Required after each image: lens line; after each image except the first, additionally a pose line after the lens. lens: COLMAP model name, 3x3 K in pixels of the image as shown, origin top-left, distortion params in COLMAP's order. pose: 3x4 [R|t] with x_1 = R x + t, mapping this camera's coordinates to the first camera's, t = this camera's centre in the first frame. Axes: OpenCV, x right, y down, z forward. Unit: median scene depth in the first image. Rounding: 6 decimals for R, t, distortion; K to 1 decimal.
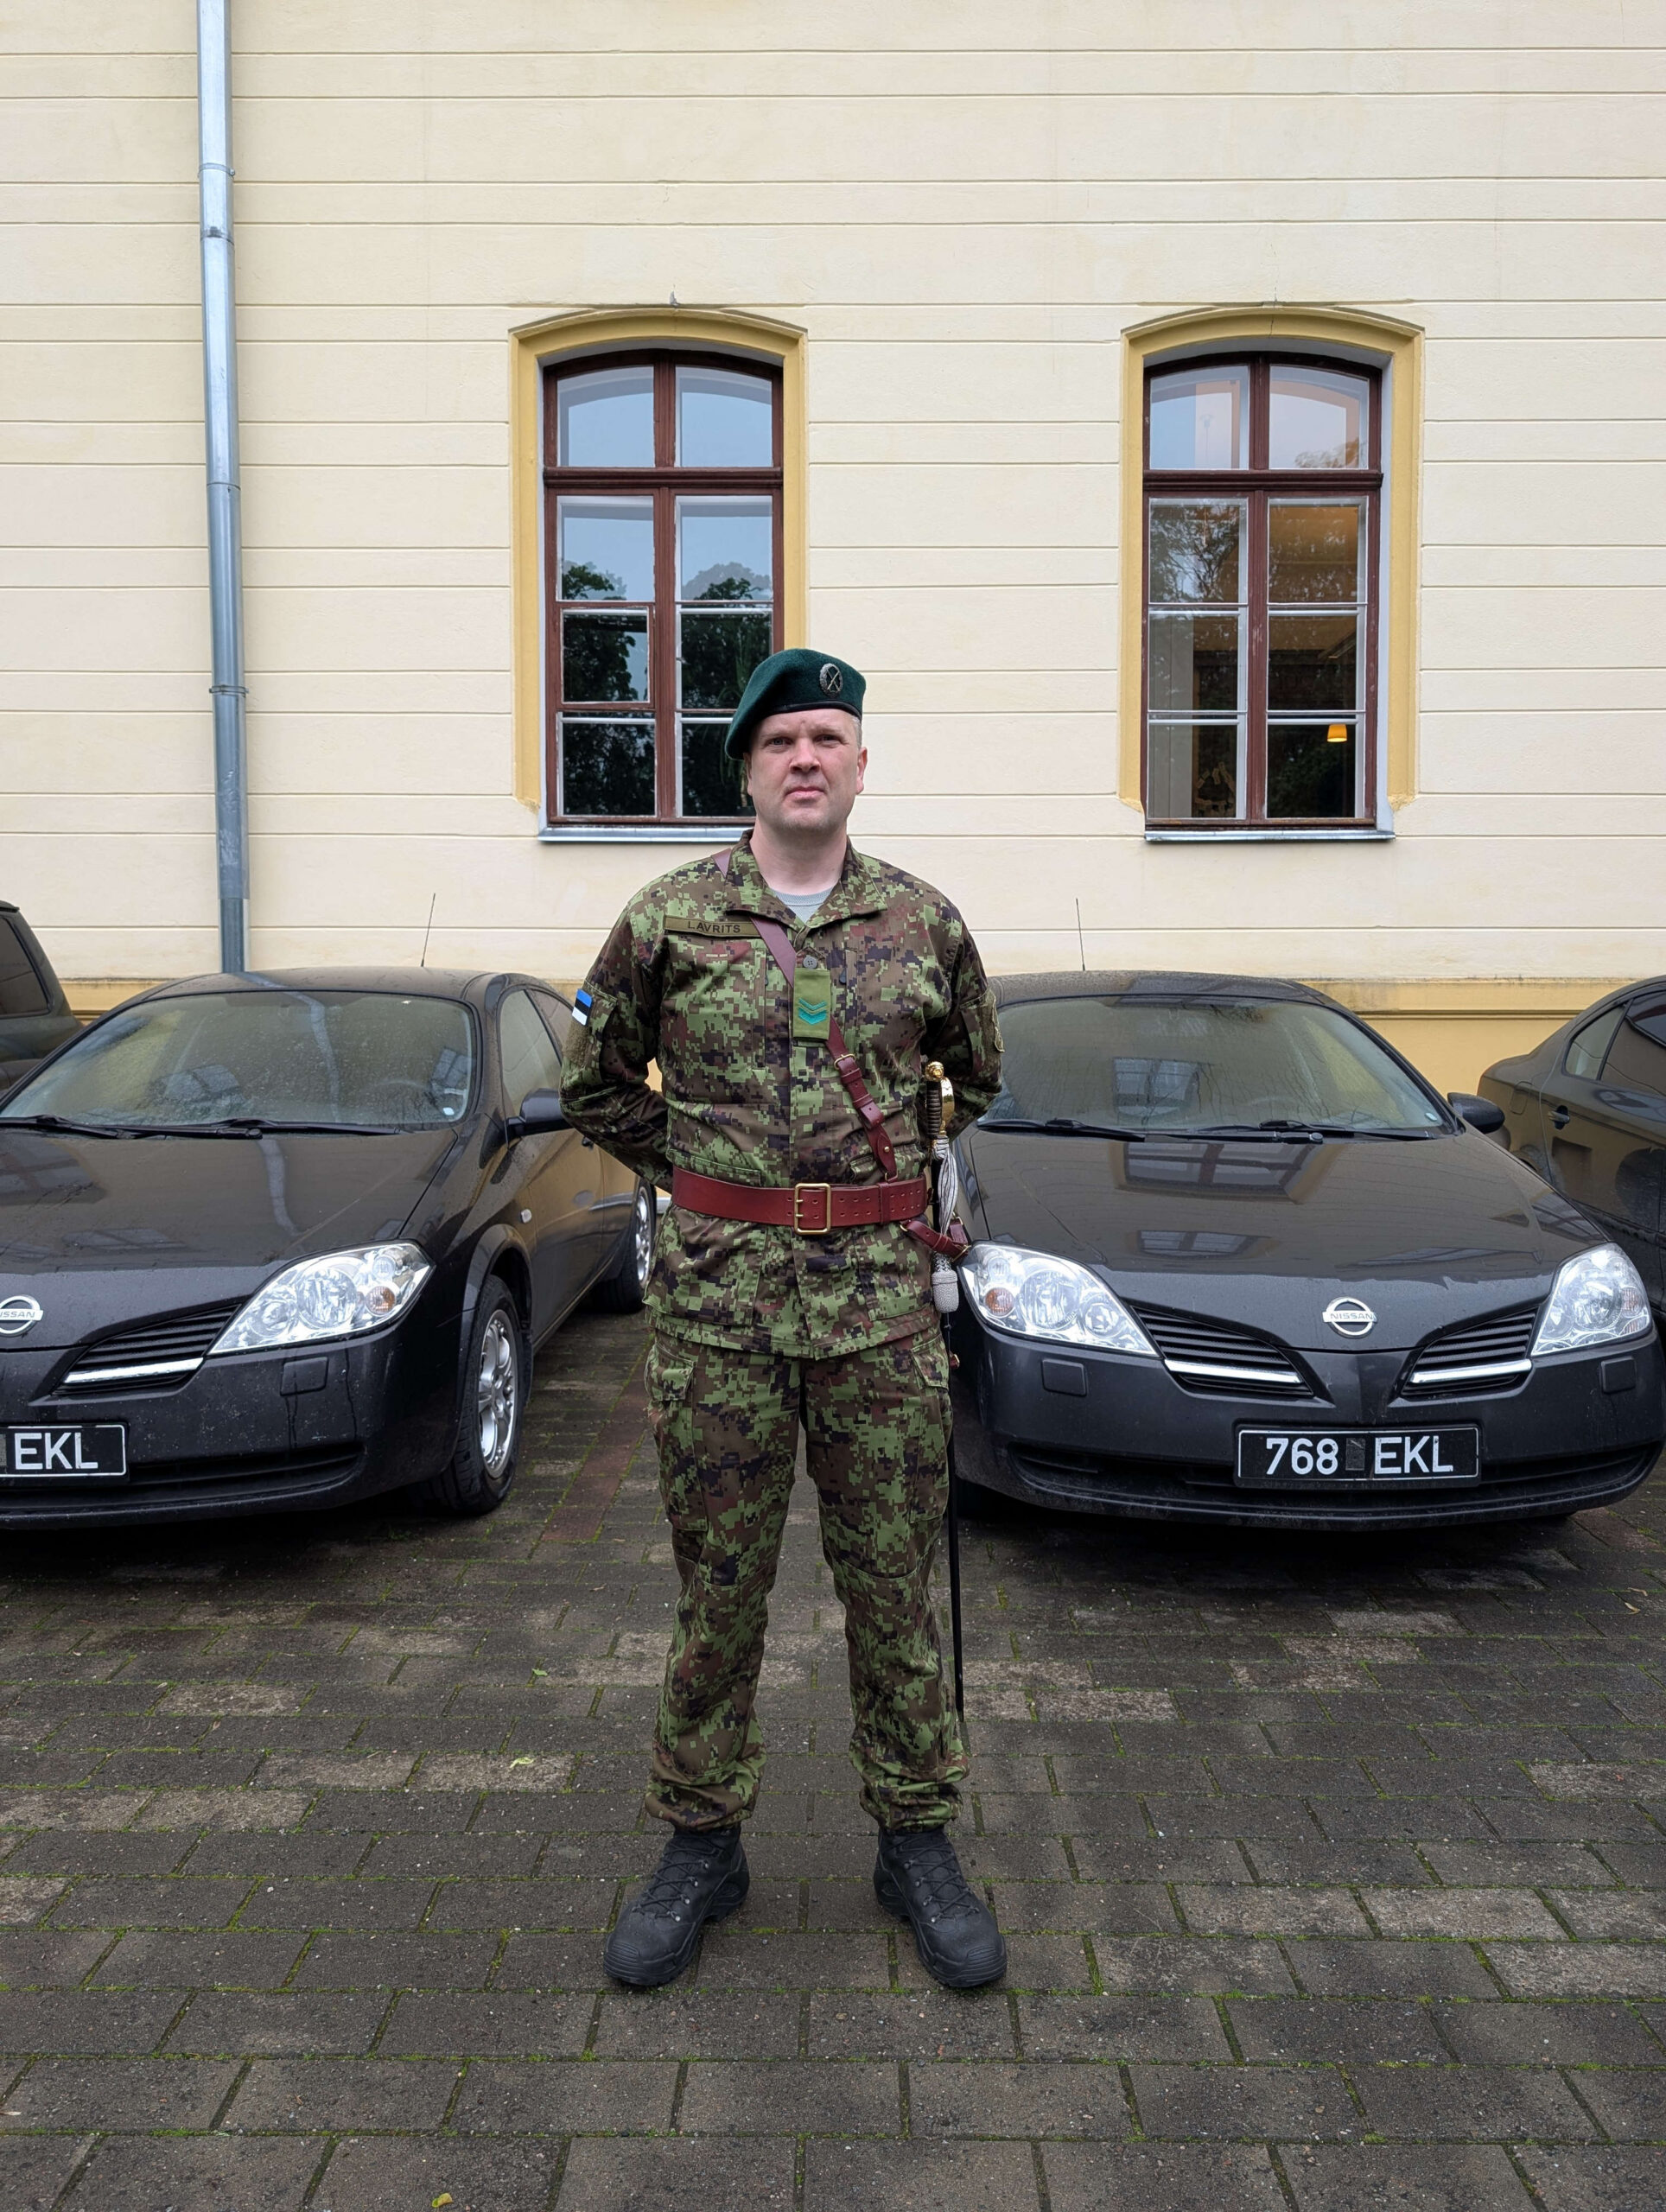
lens RADIAL K [[1700.0, 0, 820.4], [0, 1700.0, 1056.5], [0, 0, 1]] dist [0.007289, -0.001703]
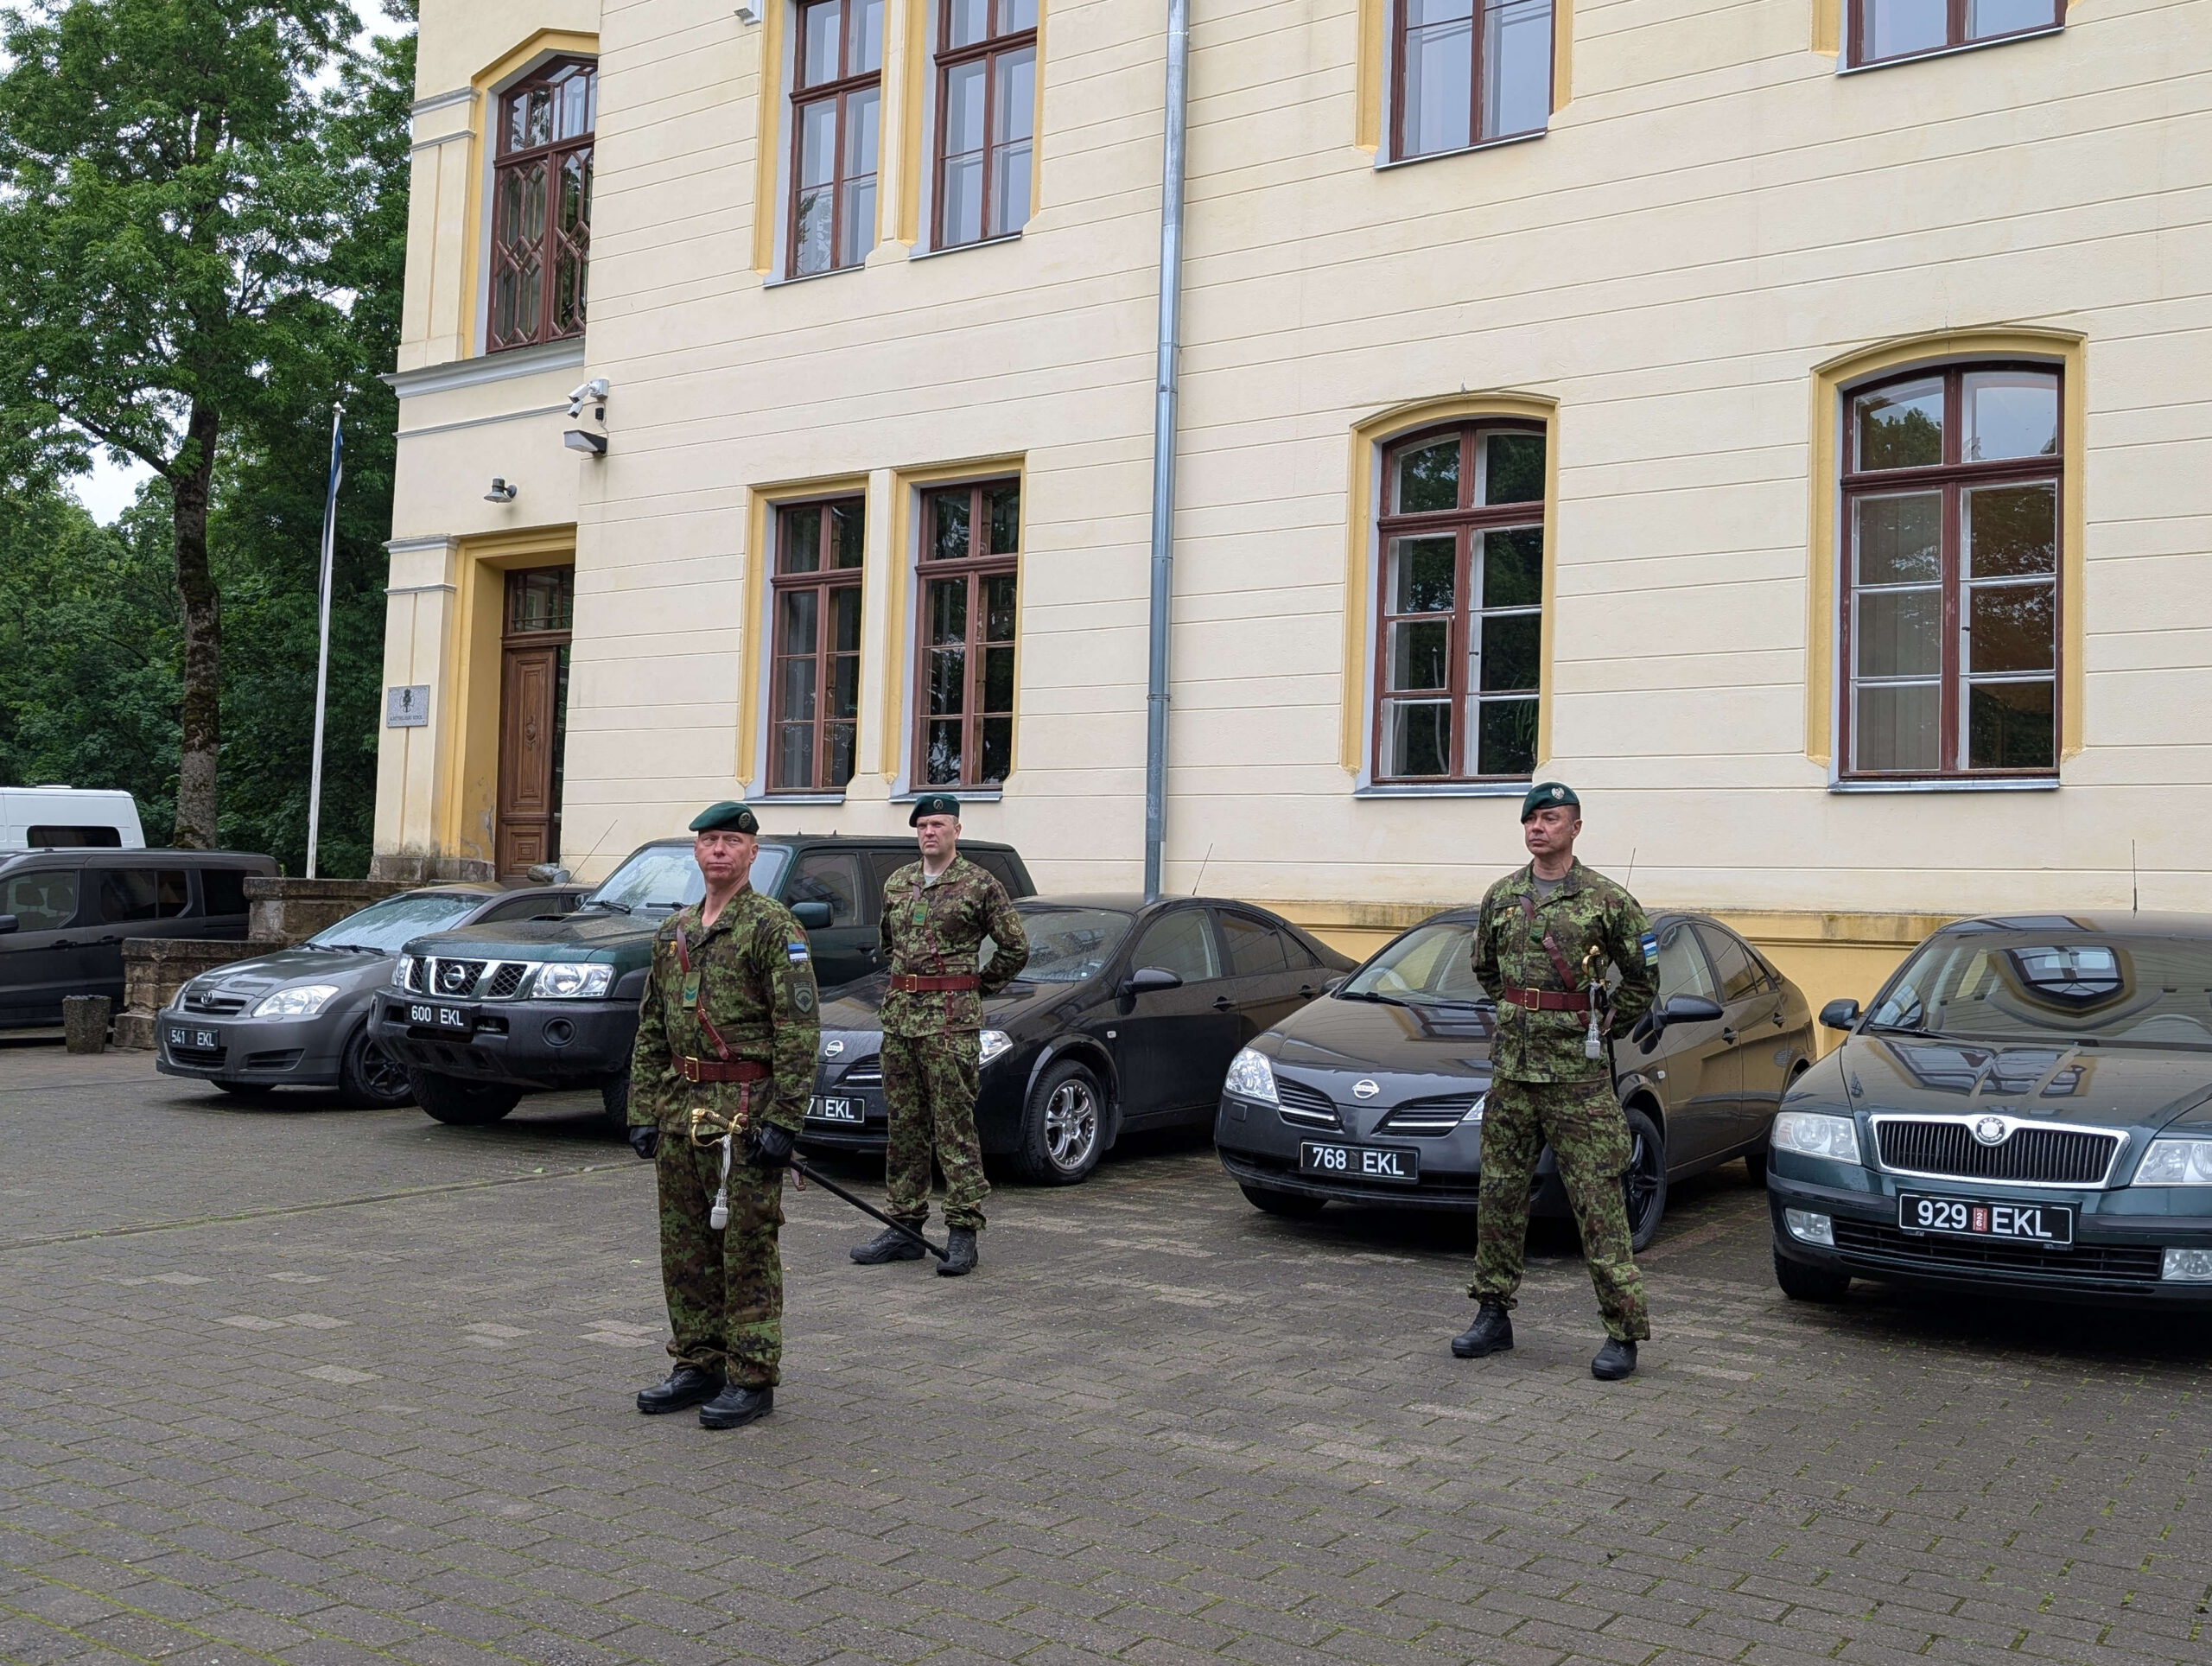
lens RADIAL K [[2075.2, 0, 1106.0], [0, 2075.2, 833.0], [0, 0, 1]] dist [0.007570, 0.002738]
pose [[0.832594, -0.000384, -0.553883, 0.594475], [-0.039764, 0.997378, -0.060464, 0.008621], [0.552454, 0.072367, 0.830396, -0.482762]]
